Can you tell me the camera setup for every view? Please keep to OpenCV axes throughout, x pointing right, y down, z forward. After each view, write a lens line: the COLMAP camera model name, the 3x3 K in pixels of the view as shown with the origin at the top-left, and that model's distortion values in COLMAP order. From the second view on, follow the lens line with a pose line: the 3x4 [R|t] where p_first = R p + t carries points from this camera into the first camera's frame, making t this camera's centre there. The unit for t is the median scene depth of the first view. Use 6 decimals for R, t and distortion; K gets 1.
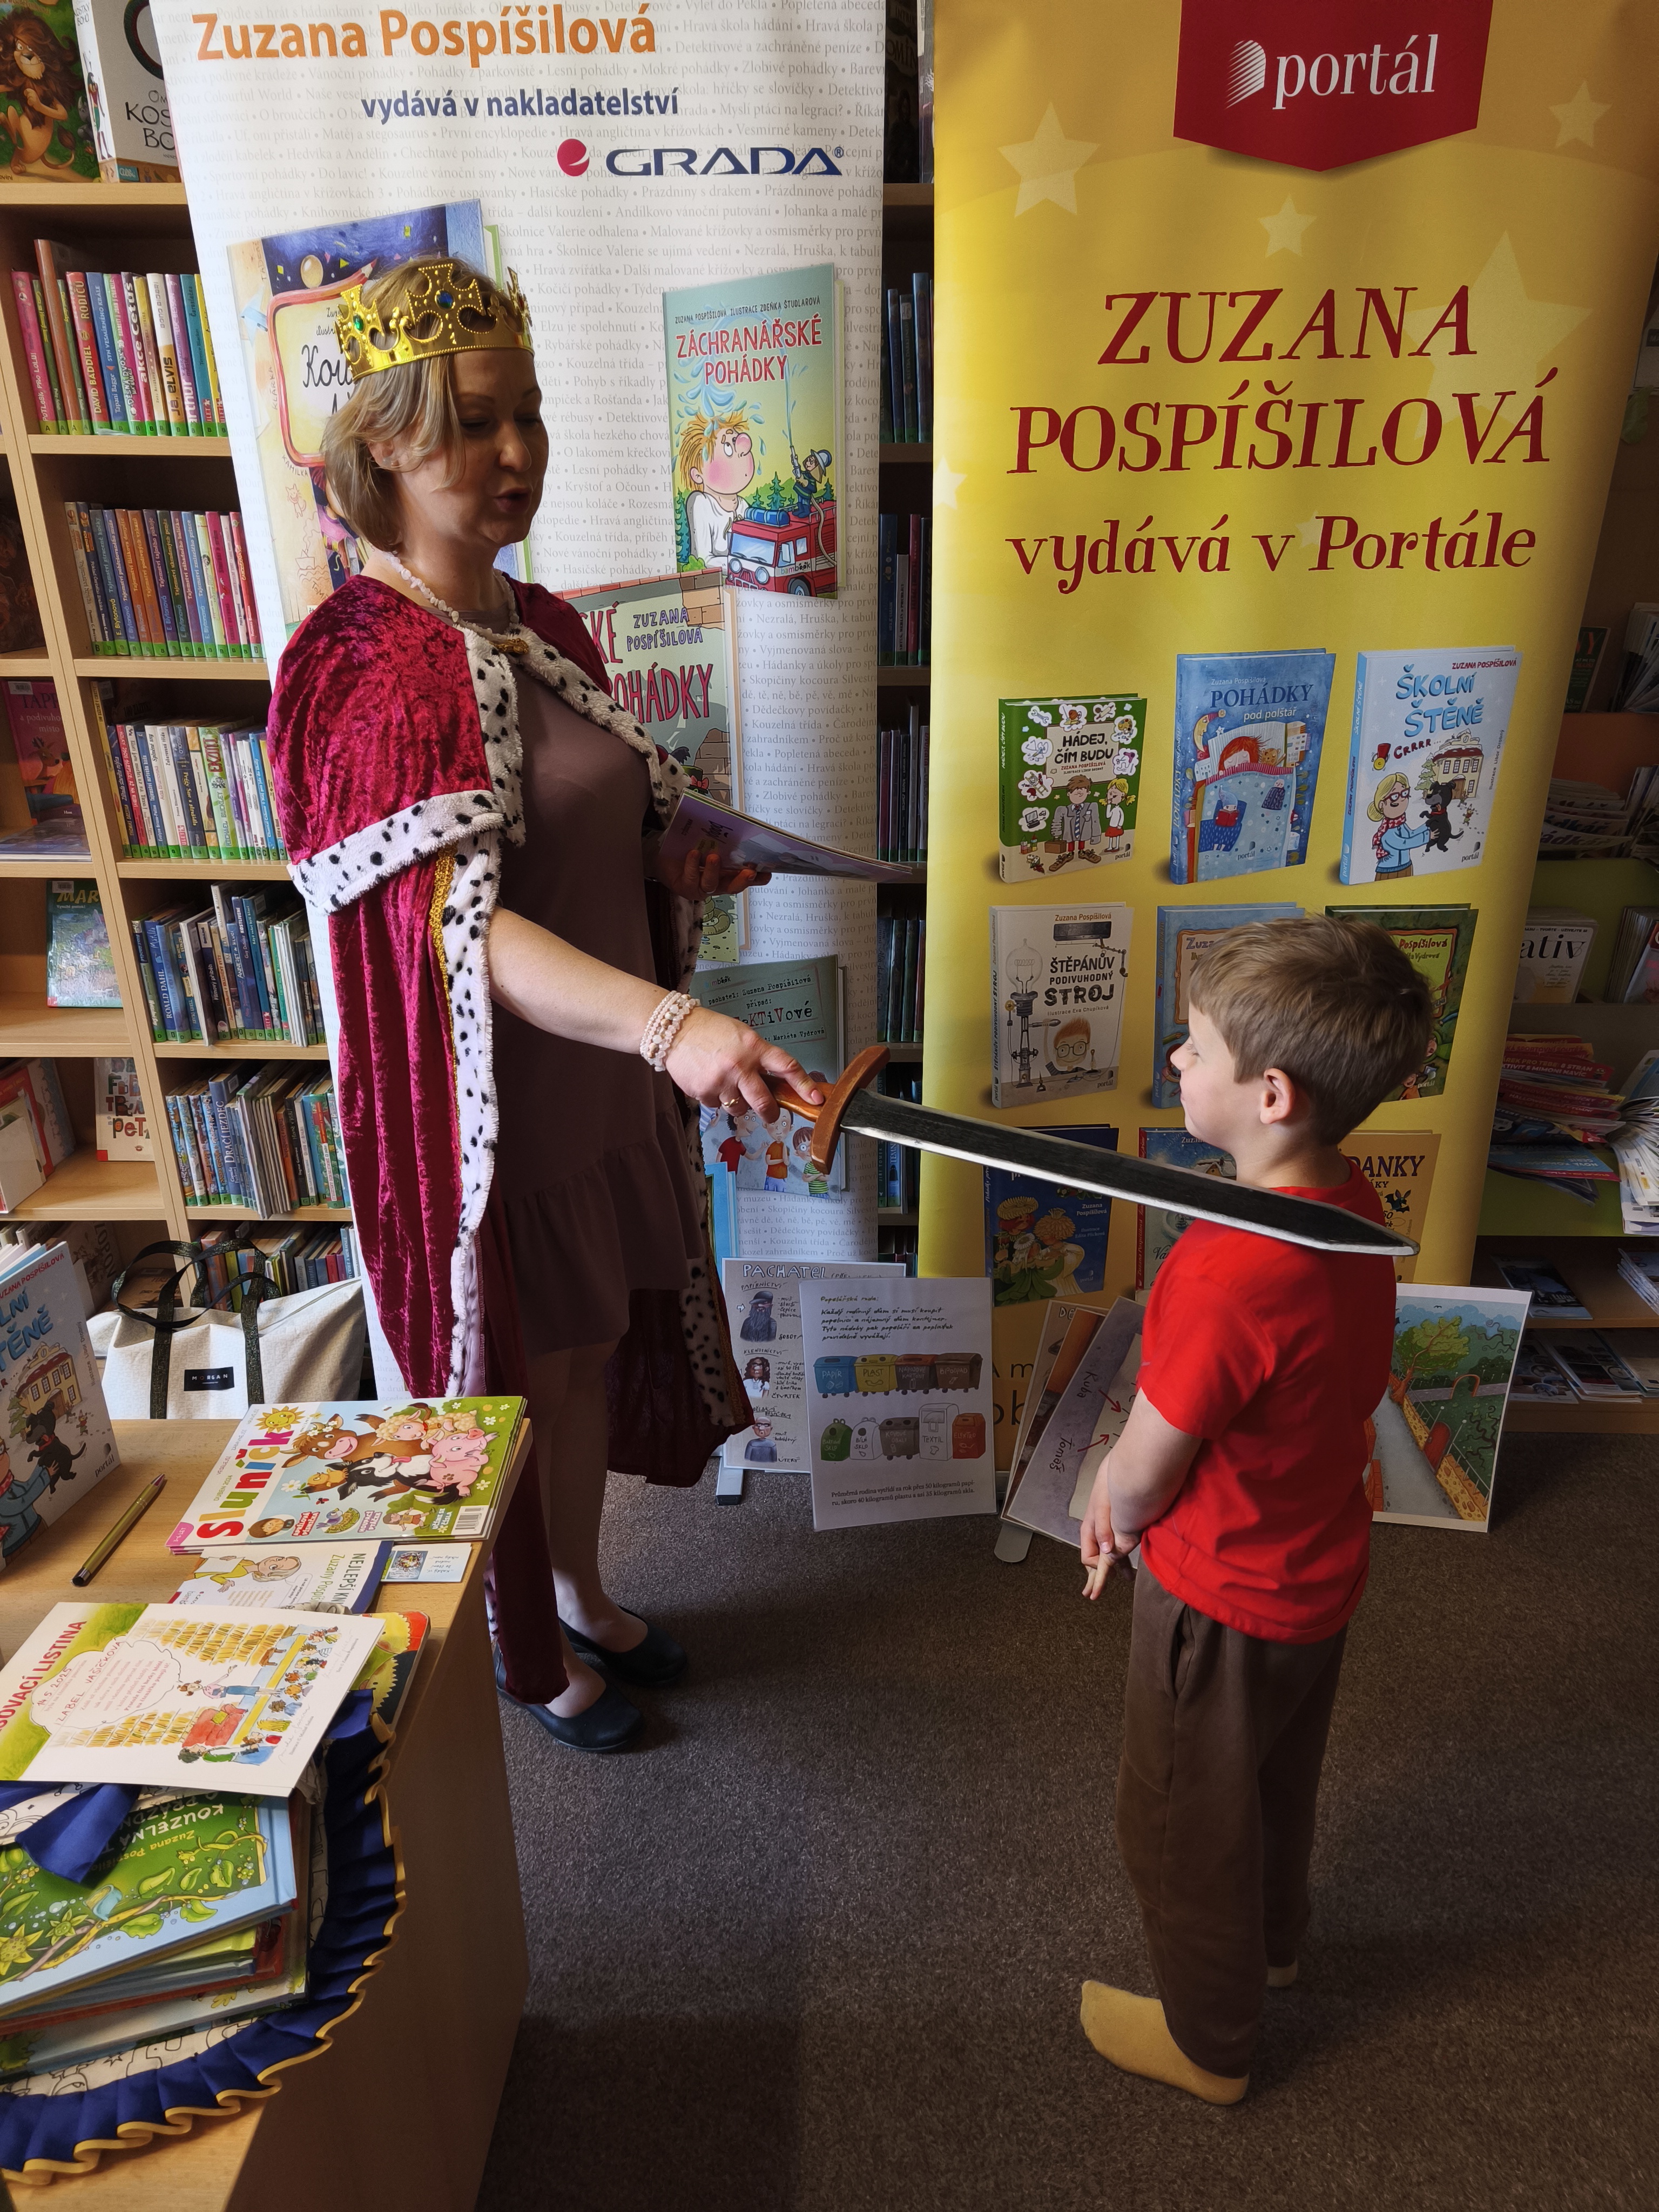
lens RADIAL K [[1459.5, 0, 855.6], [0, 1459.5, 1129.7], [0, 0, 1]] dist [0.062987, -0.026226]
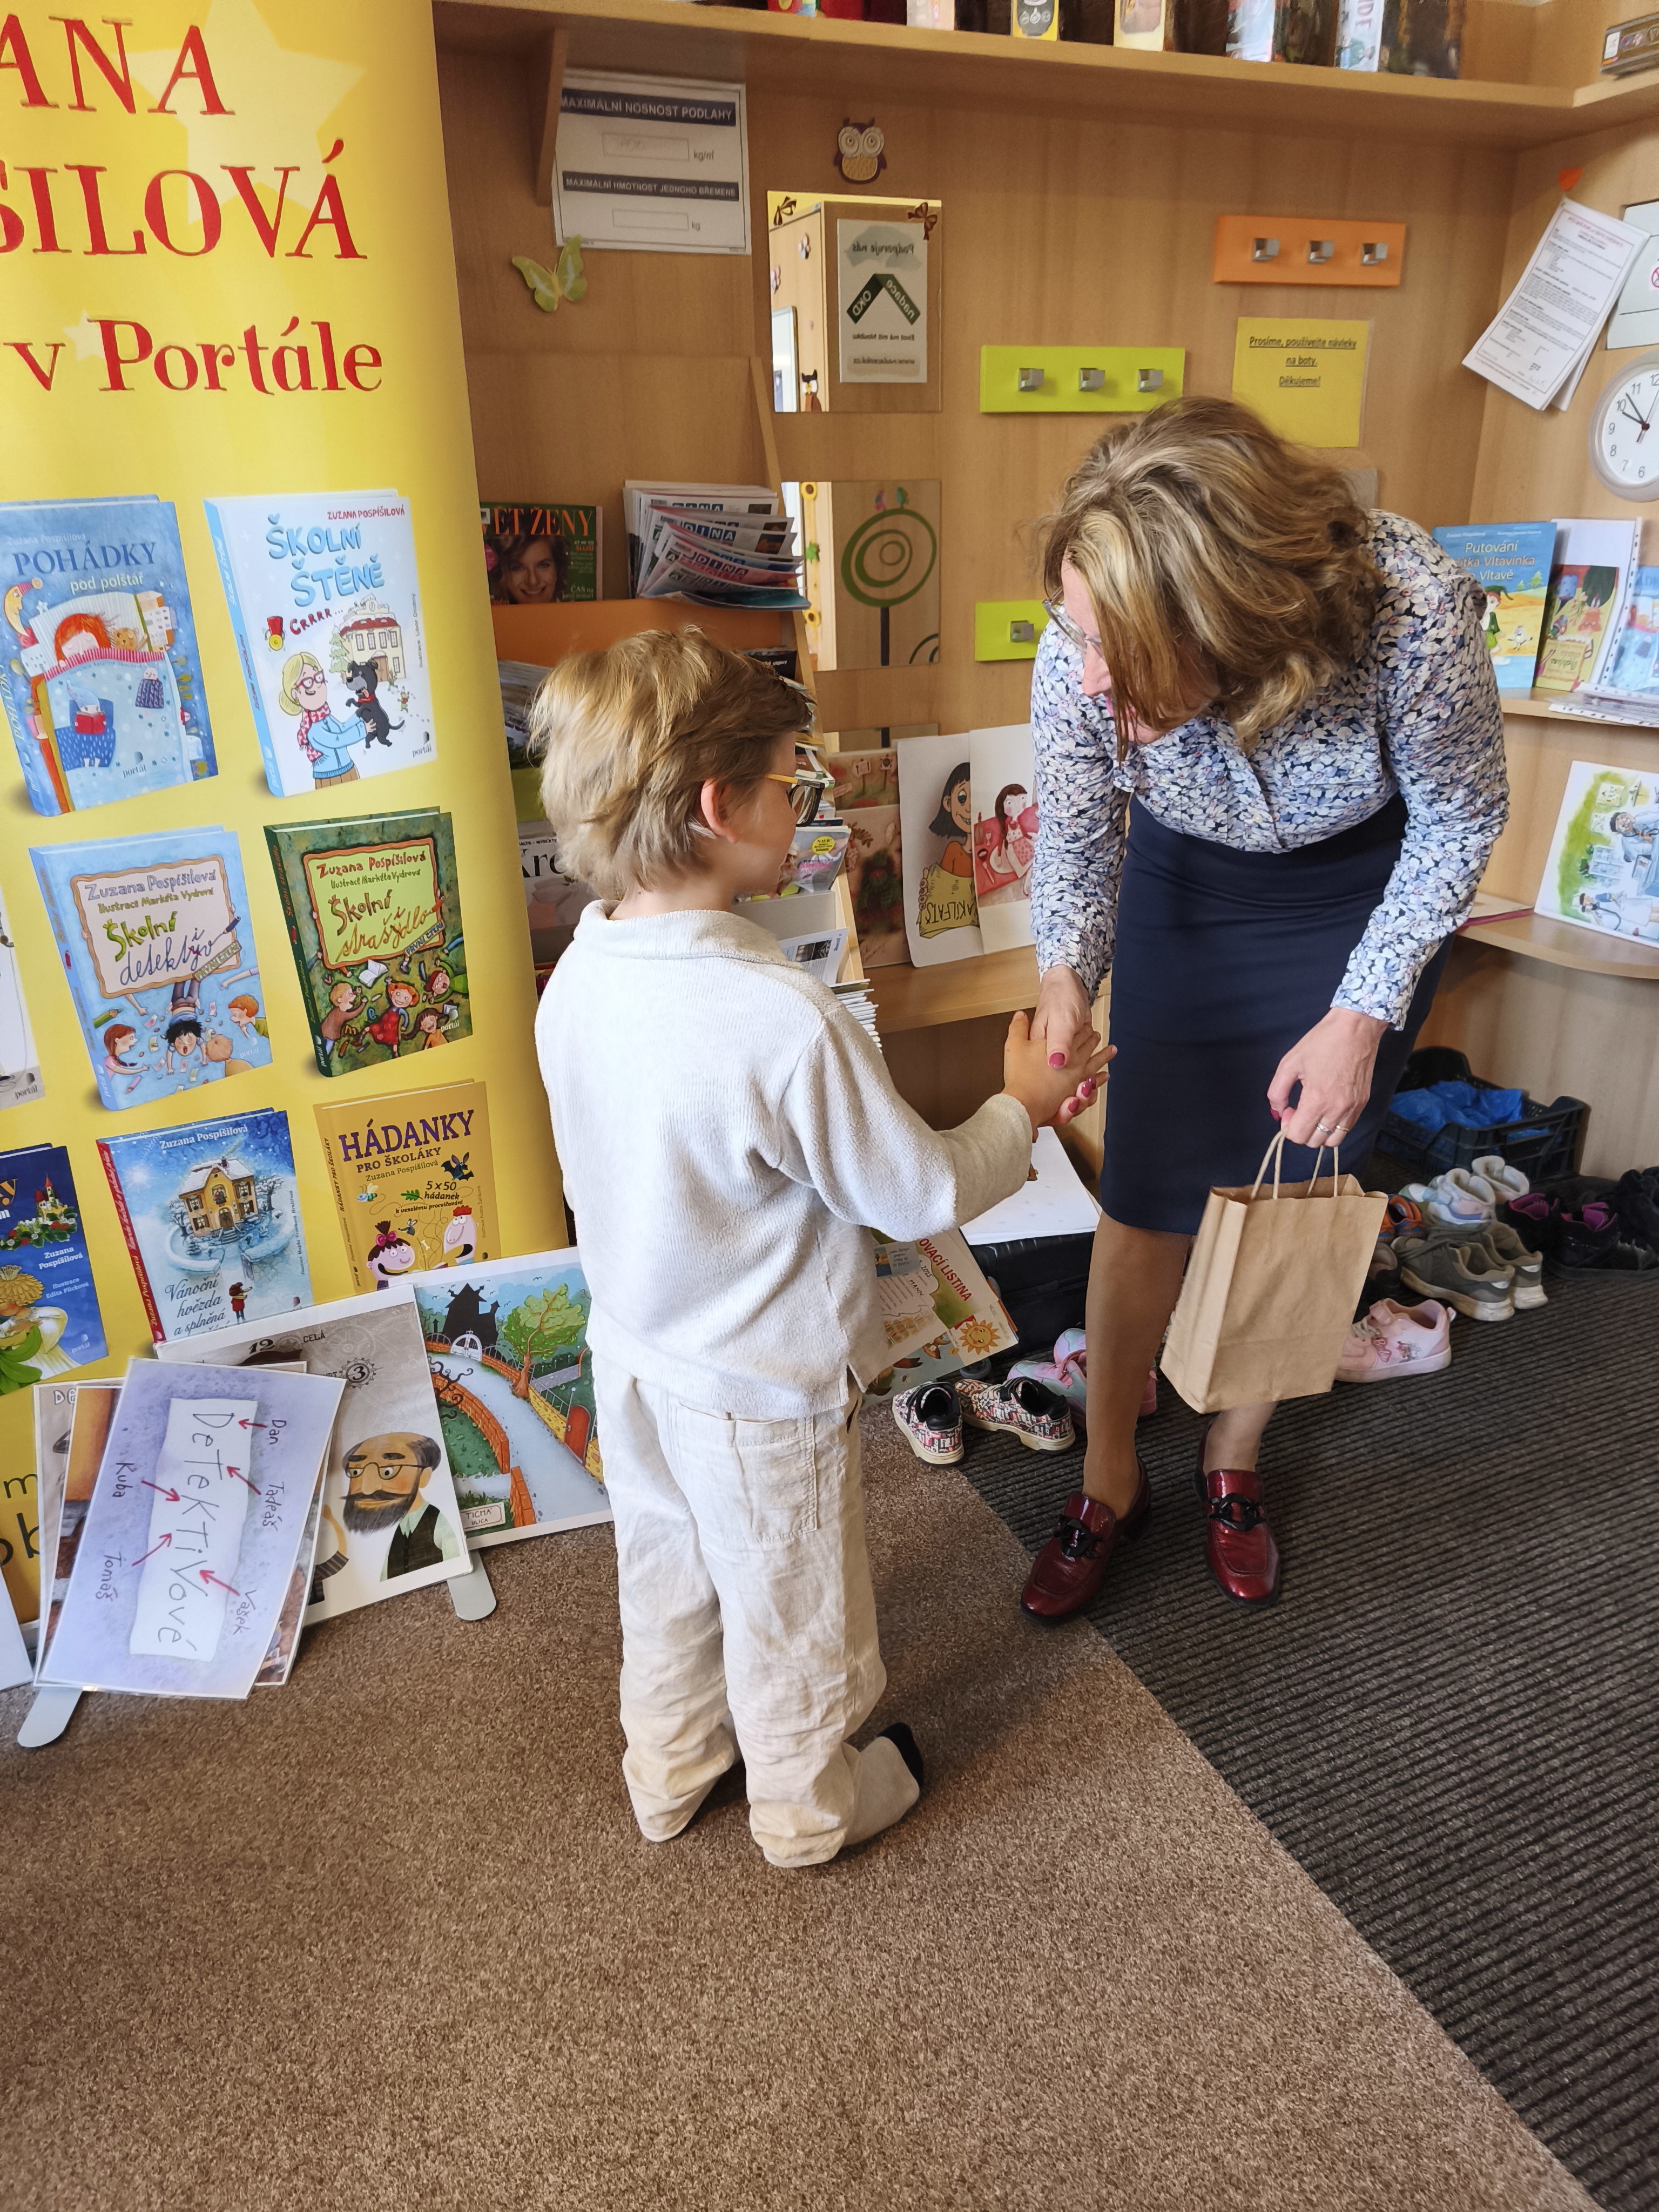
lens RADIAL K [[1462.6, 0, 824.7], [0, 1462.6, 1091.0], [0, 0, 1]] dist [0.070732, -0.054393]
pose [[0.910486, -0.173426, 0.375417, 0.281372], [0.180246, 0.983472, 0.017174, 0.031914], [-0.372191, 0.052031, 0.926697, 0.154382]]
